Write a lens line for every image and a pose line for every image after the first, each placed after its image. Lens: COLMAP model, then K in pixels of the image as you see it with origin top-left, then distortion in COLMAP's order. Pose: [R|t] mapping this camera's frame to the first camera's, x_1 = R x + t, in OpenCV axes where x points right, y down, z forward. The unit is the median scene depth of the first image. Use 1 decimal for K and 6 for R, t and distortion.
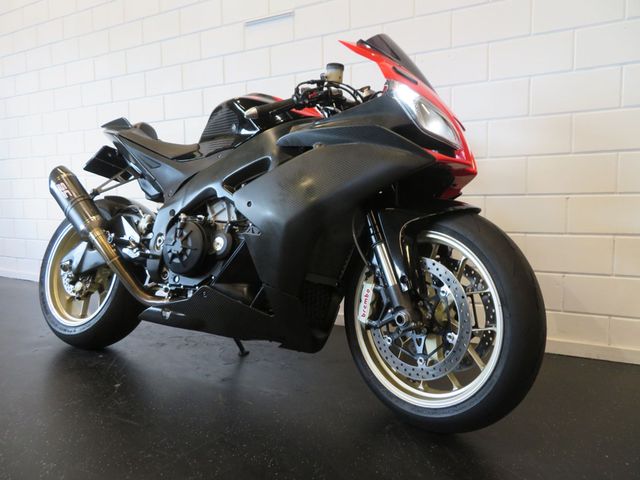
lens RADIAL K [[458.8, 0, 320.0], [0, 458.8, 240.0], [0, 0, 1]] dist [-0.014755, 0.006565]
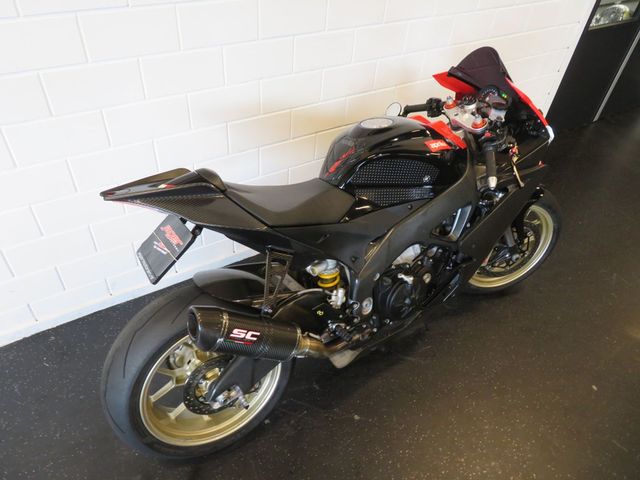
lens RADIAL K [[458.8, 0, 320.0], [0, 458.8, 240.0], [0, 0, 1]] dist [-0.014755, 0.006565]
pose [[0.478287, -0.550710, 0.684075, -1.232730], [-0.003454, 0.777763, 0.628548, -0.900342], [-0.878197, -0.302989, 0.370092, 0.946230]]
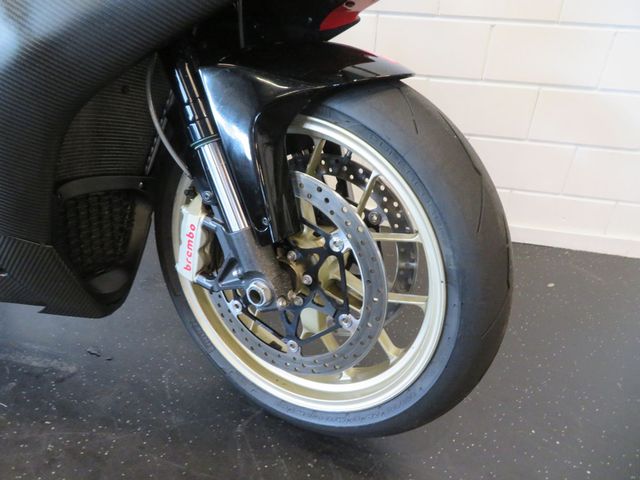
lens RADIAL K [[458.8, 0, 320.0], [0, 458.8, 240.0], [0, 0, 1]] dist [-0.014755, 0.006565]
pose [[0.949842, -0.098798, 0.296715, 0.086428], [-0.031961, 0.913150, 0.406370, -0.093427], [-0.311094, -0.395470, 0.864190, 0.497622]]
